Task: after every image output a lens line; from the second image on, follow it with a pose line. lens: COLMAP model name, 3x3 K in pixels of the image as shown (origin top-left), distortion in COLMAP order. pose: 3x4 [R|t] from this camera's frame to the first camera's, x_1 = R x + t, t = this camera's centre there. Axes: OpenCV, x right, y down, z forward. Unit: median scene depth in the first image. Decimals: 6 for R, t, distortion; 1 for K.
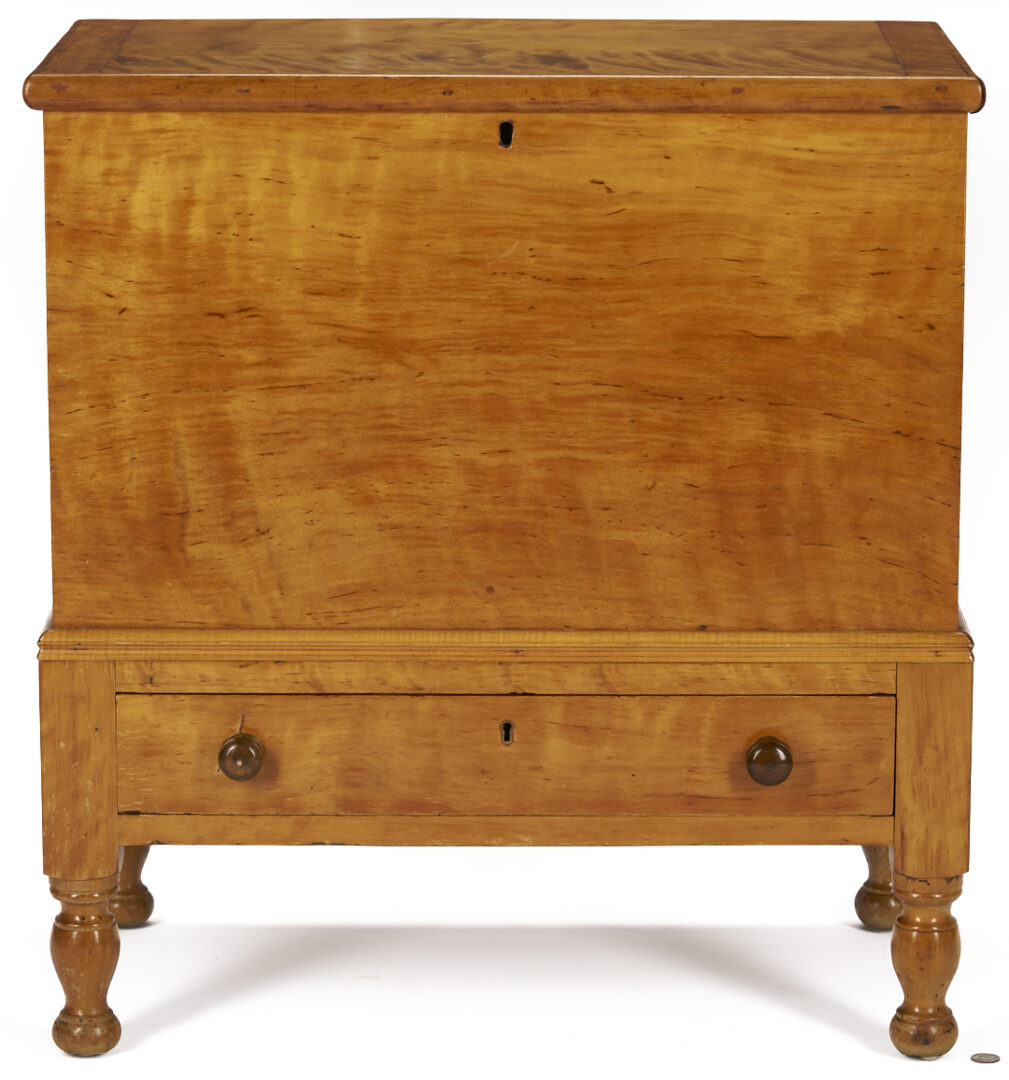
lens RADIAL K [[5122.8, 0, 504.5], [0, 5122.8, 540.0], [0, 0, 1]] dist [-0.158879, 1.130869]
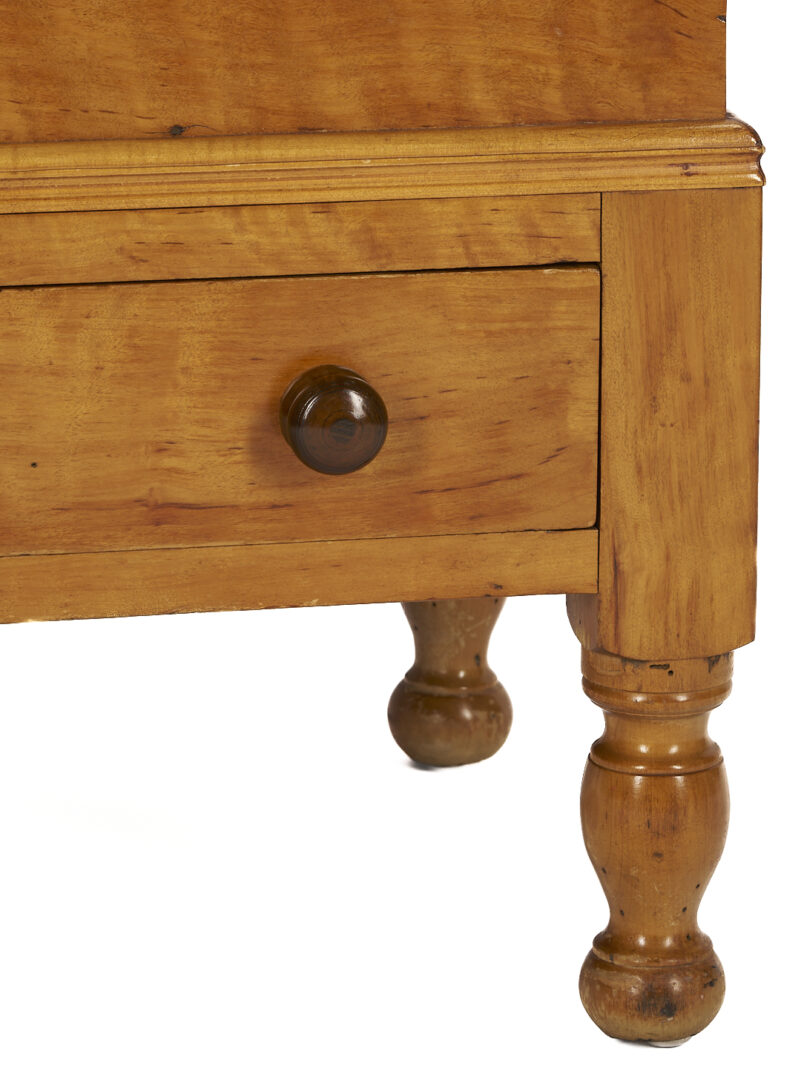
lens RADIAL K [[6022.4, 0, 400.5], [0, 6022.4, 540.0], [0, 0, 1]] dist [0.003062, 10.265219]
pose [[0.982612, -0.046776, 0.179685, -0.039201], [0.038924, 0.998137, 0.046980, 0.028970], [-0.181548, -0.039169, 0.982602, 0.473036]]
